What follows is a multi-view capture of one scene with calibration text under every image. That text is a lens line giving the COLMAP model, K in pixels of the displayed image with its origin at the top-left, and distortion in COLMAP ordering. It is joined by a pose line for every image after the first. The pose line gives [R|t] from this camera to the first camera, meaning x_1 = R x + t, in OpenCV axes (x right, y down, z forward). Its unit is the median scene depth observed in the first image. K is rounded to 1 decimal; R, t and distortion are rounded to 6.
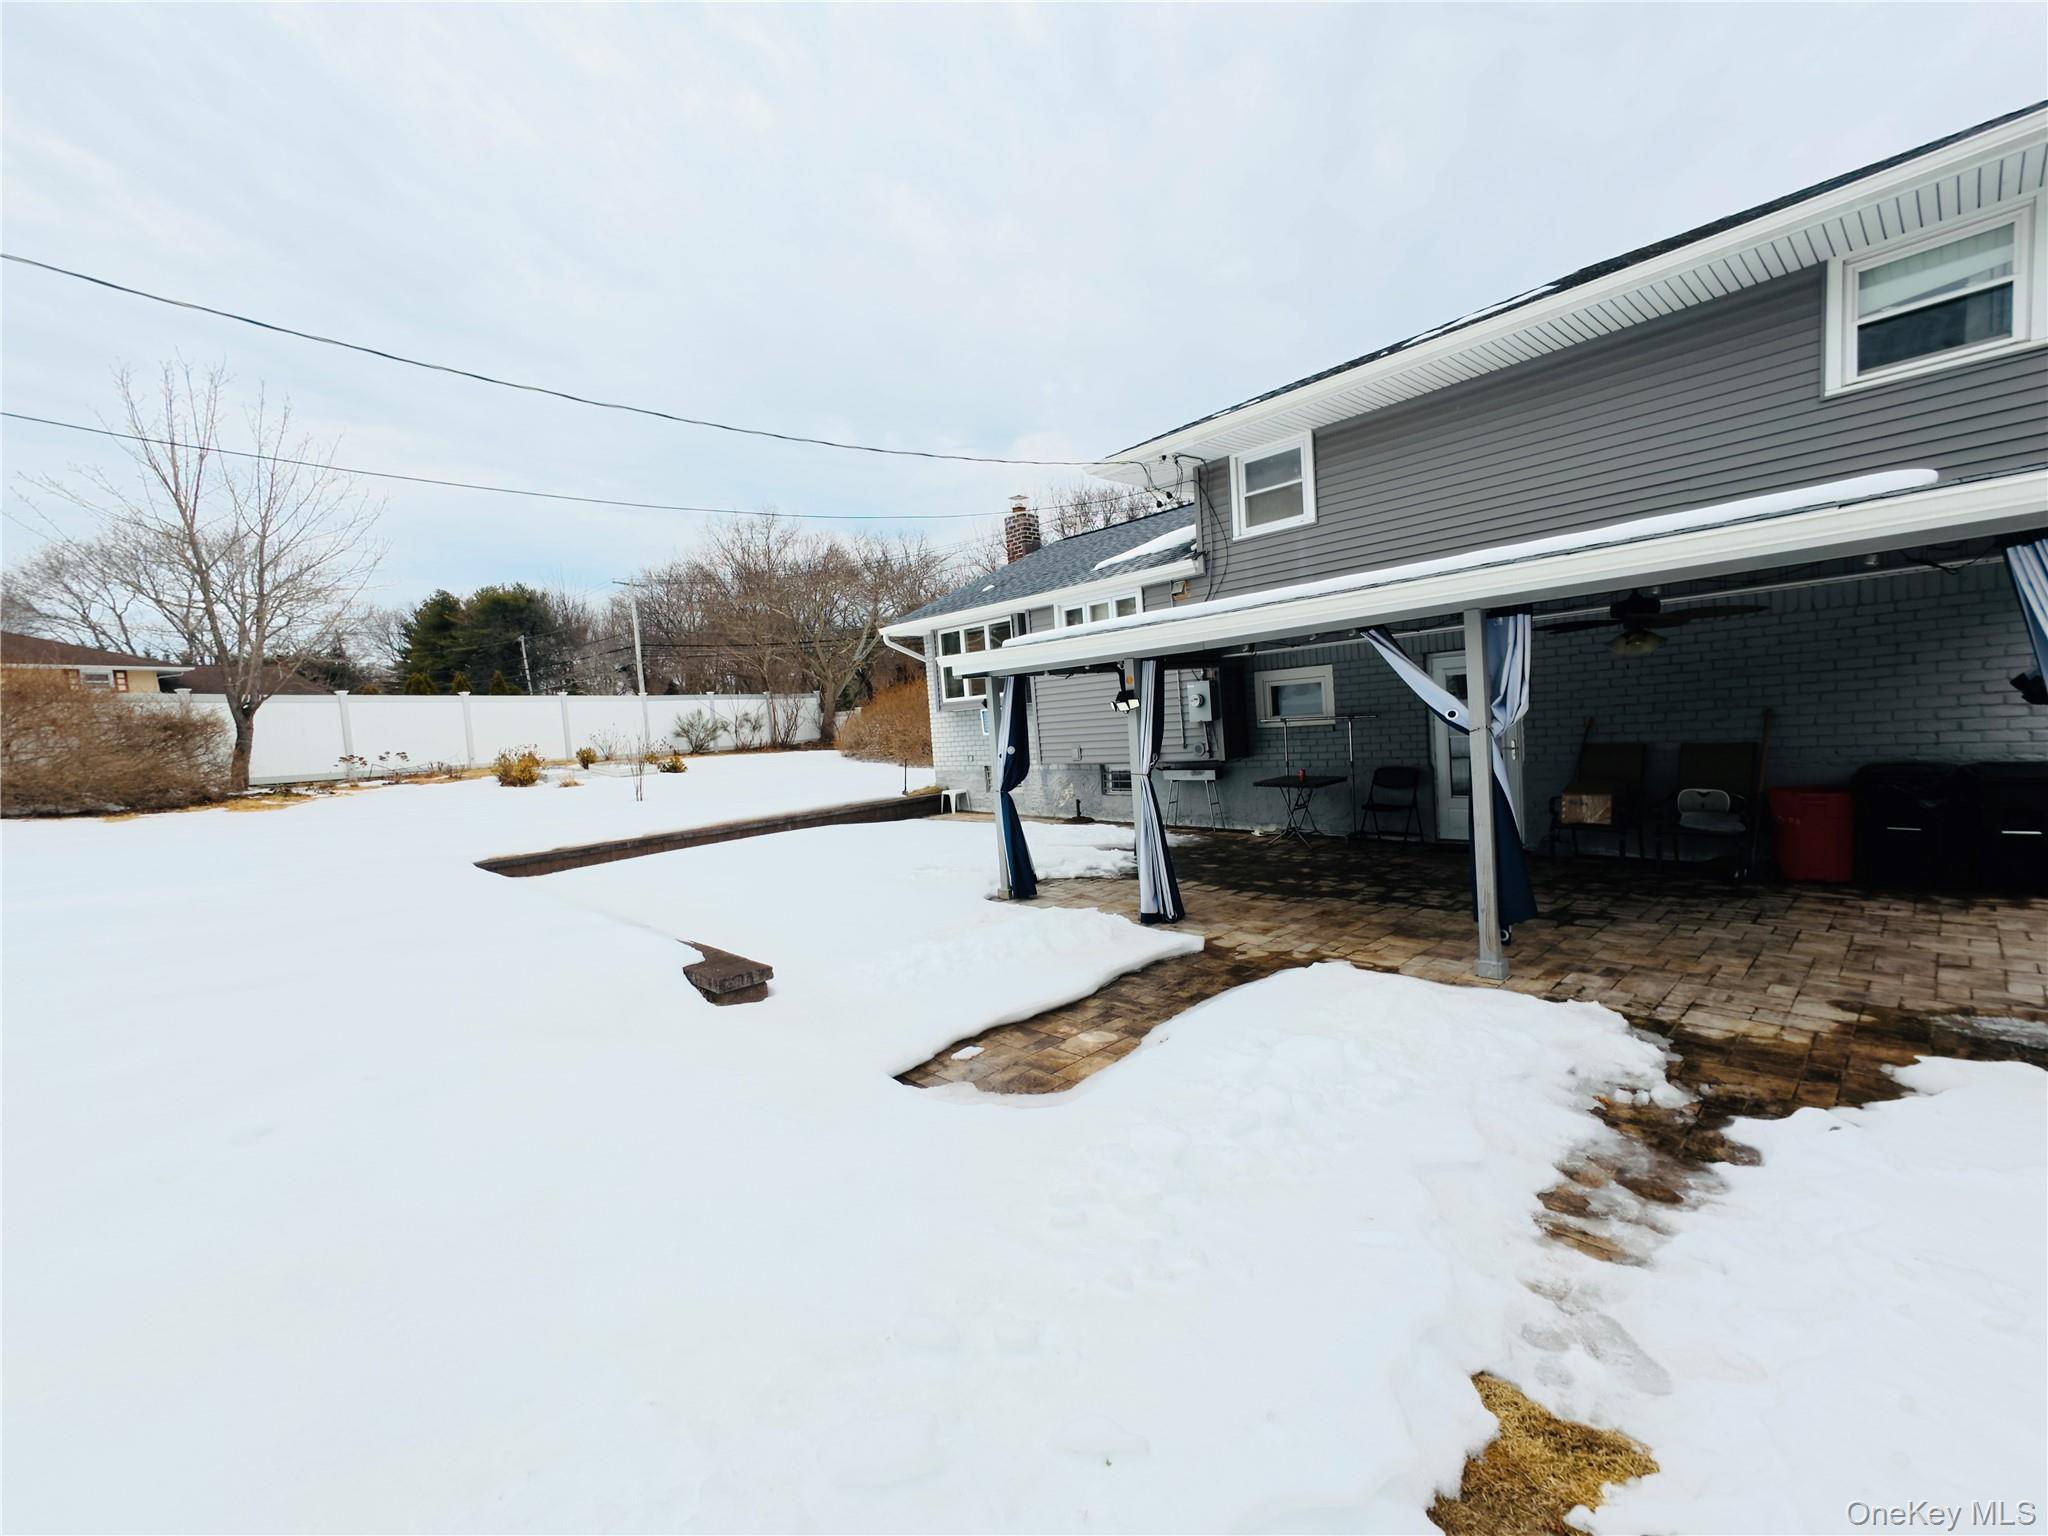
lens RADIAL K [[872.0, 0, 1020.7], [0, 872.0, 767.9], [0, 0, 1]] dist [0.029096, 0.002423]
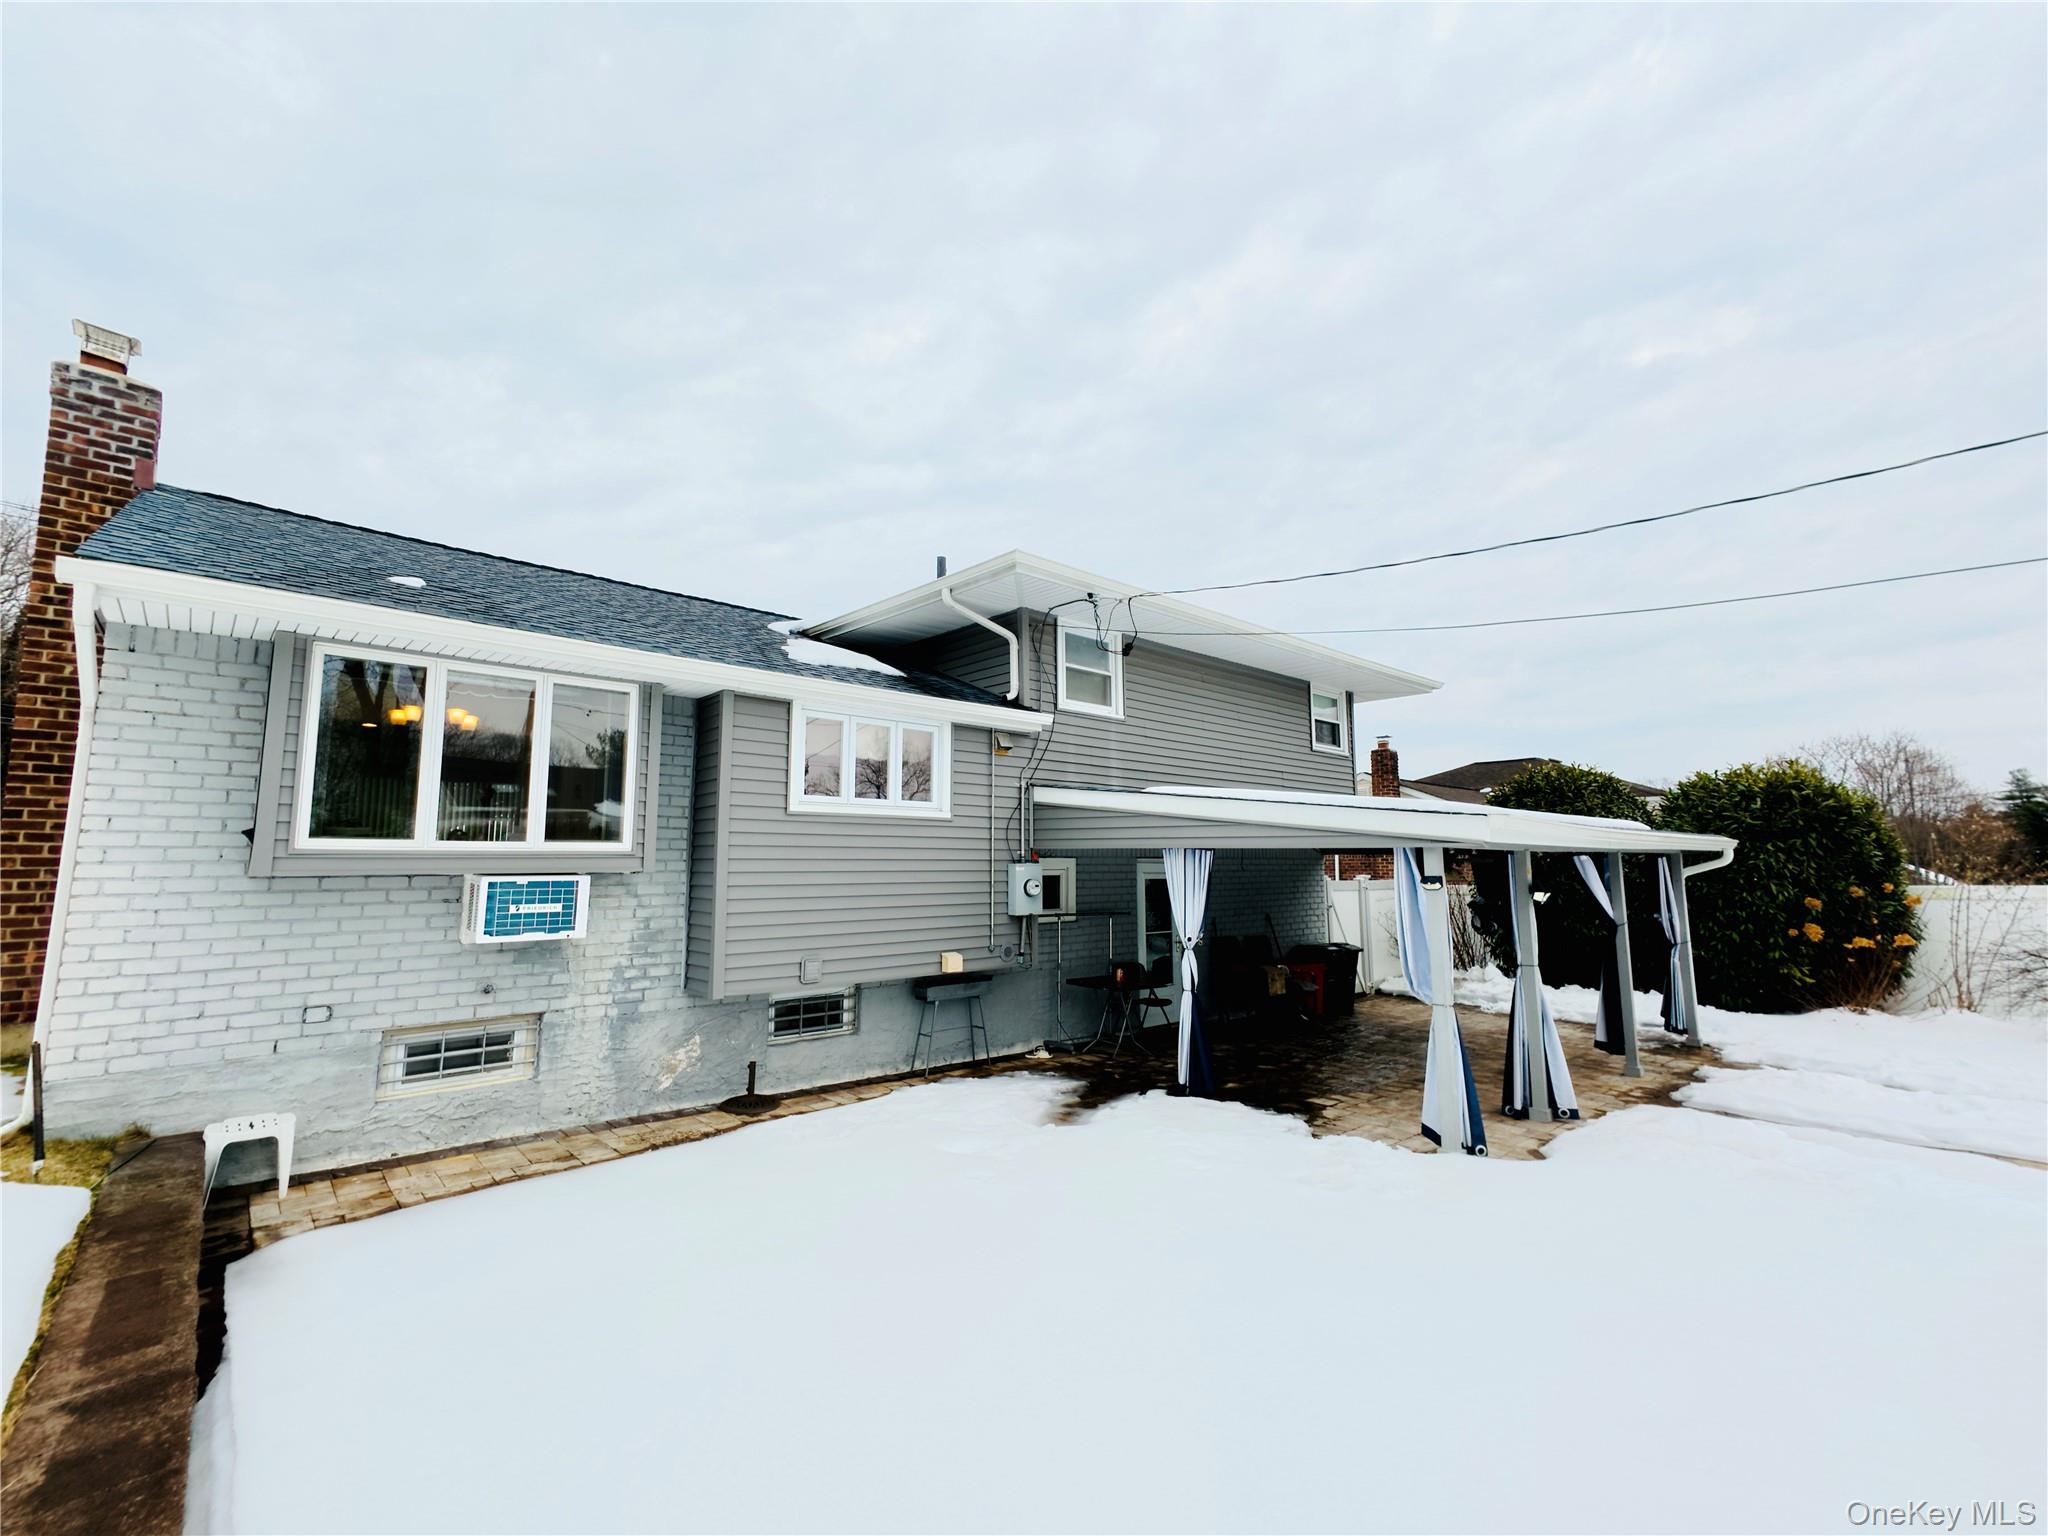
lens RADIAL K [[872.0, 0, 1020.7], [0, 872.0, 767.9], [0, 0, 1]] dist [0.029096, 0.002423]
pose [[0.030885, 0.189004, 0.981491, -0.620461], [0.056486, 0.980060, -0.190506, -0.035629], [-0.997926, 0.061324, 0.019593, 1.045402]]
